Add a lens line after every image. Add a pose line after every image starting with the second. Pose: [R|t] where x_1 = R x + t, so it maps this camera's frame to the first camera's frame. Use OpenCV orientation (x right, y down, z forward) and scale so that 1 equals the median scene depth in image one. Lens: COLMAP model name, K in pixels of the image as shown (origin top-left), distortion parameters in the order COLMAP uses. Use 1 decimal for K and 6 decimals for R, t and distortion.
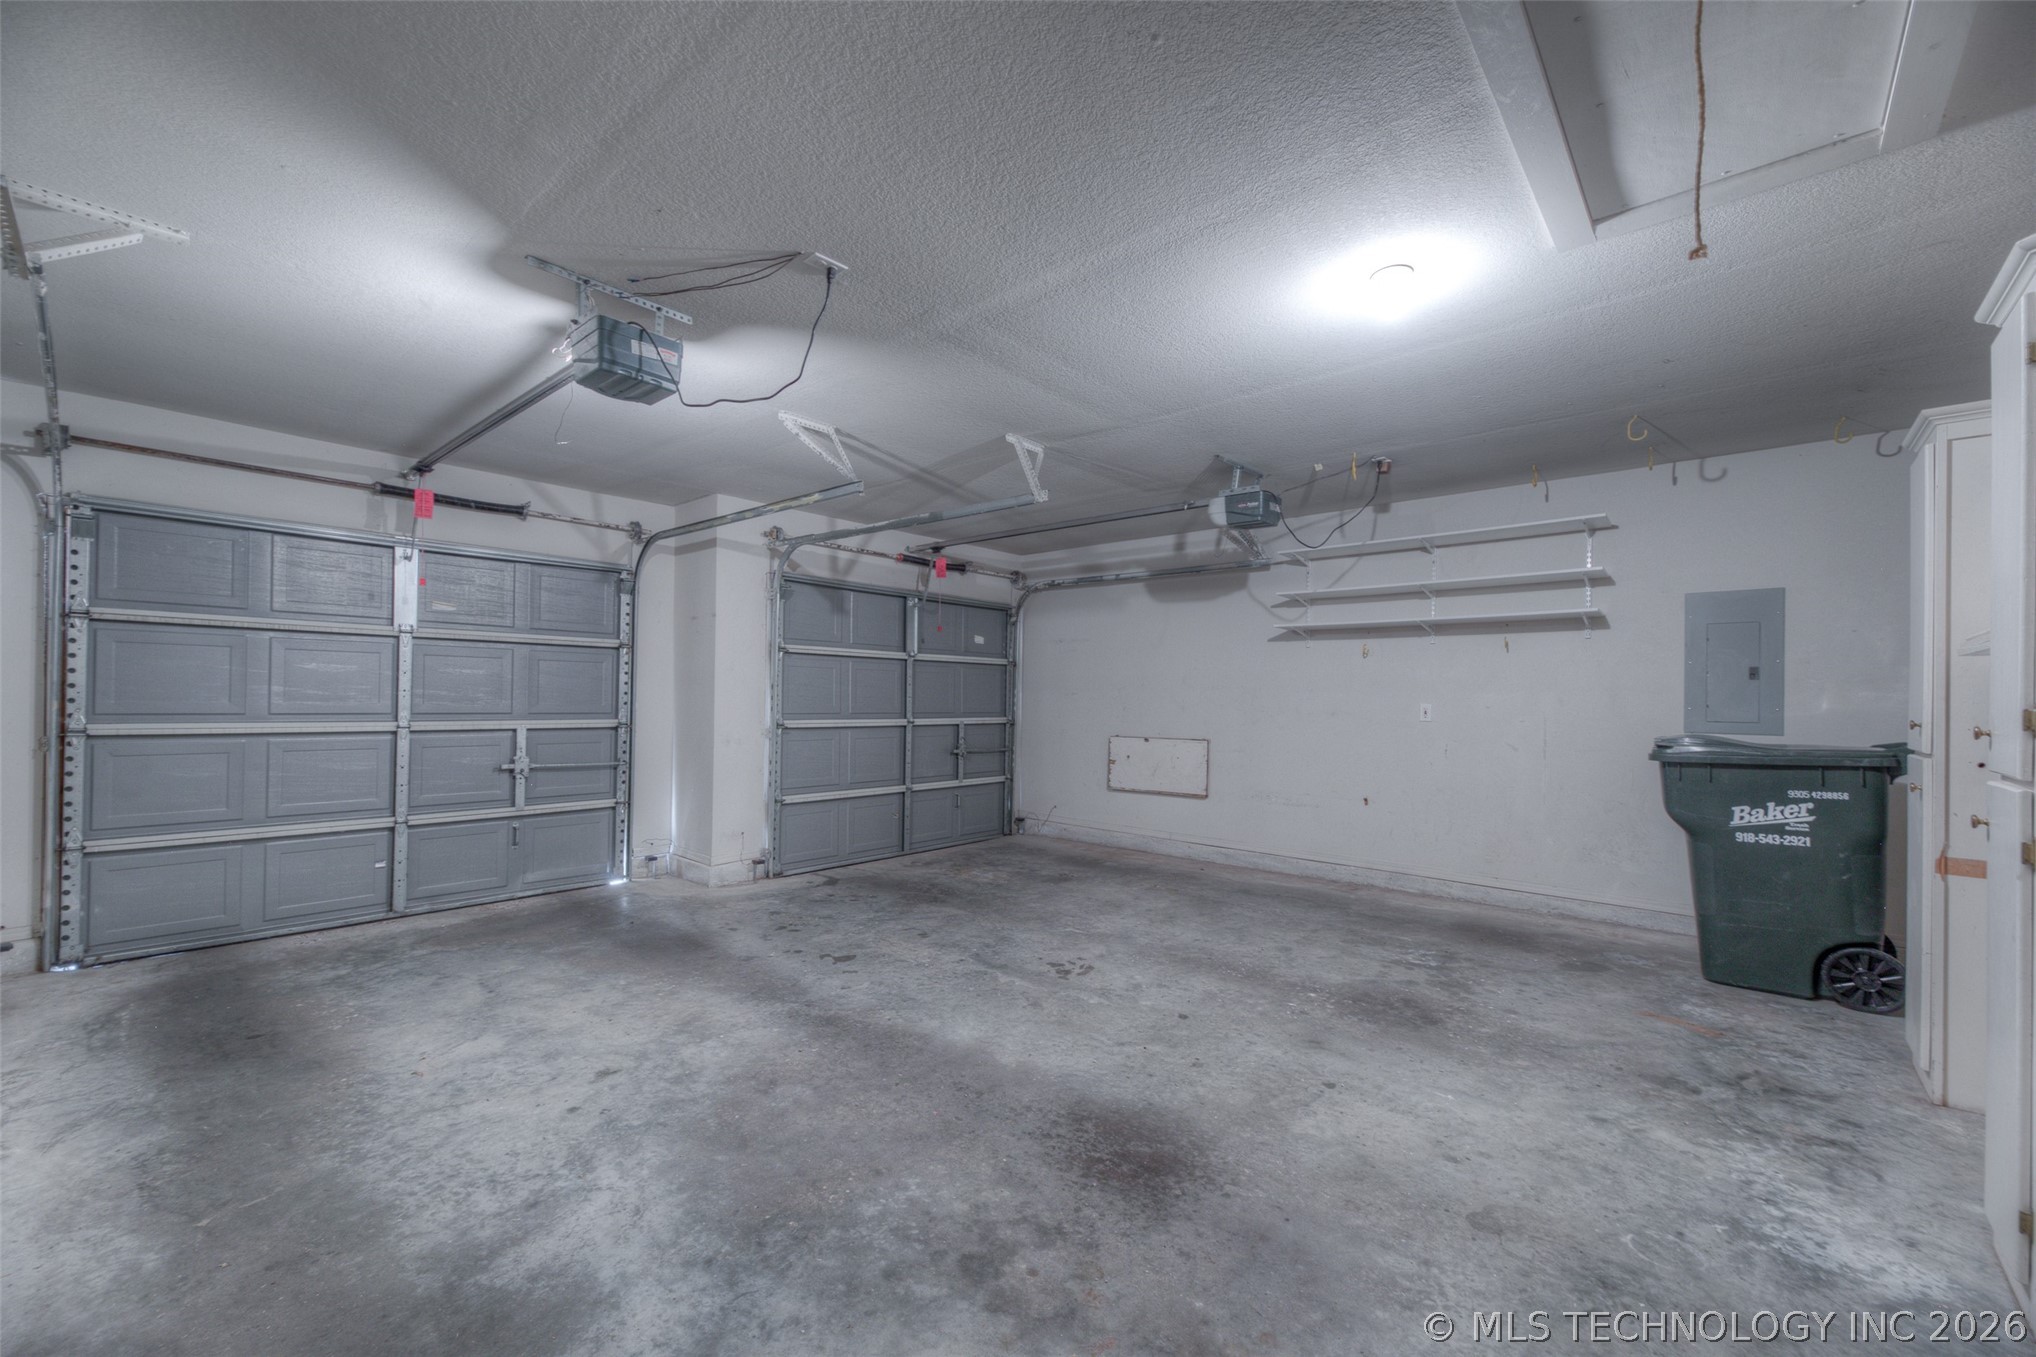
lens RADIAL K [[803.4, 0, 1019.0], [0, 803.4, 689.2], [0, 0, 1]] dist [0.012206, -0.003155]
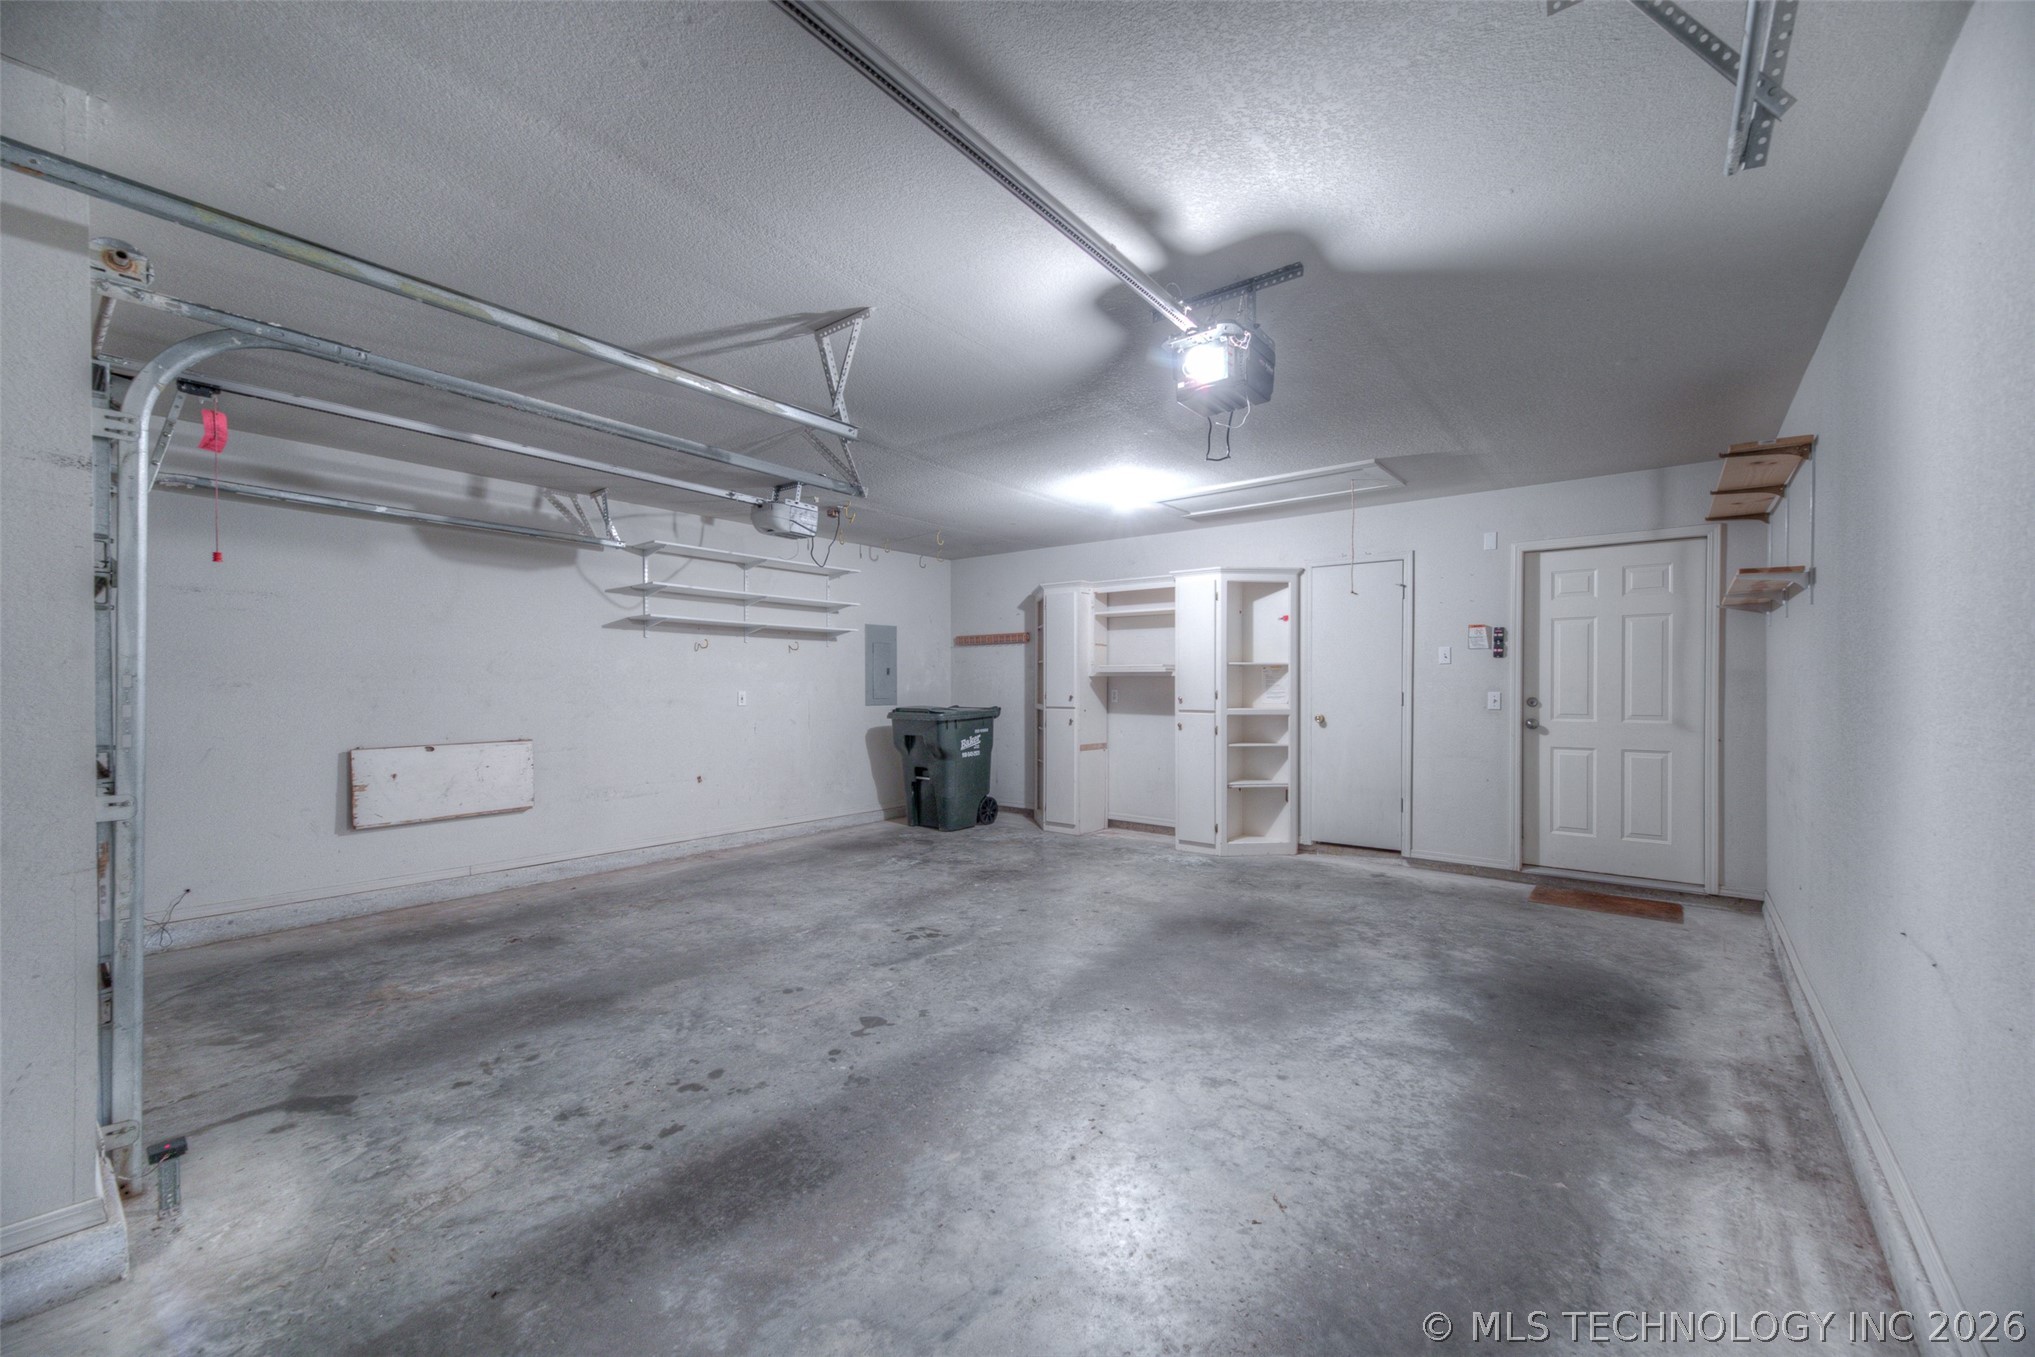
lens RADIAL K [[803.0, 0, 1015.9], [0, 803.0, 685.0], [0, 0, 1]] dist [0.012206, -0.003155]
pose [[-0.051509, -0.012493, 0.998594, -1.057965], [-0.012661, 0.999850, 0.011855, -0.016102], [-0.998592, -0.012033, -0.051660, 0.927869]]
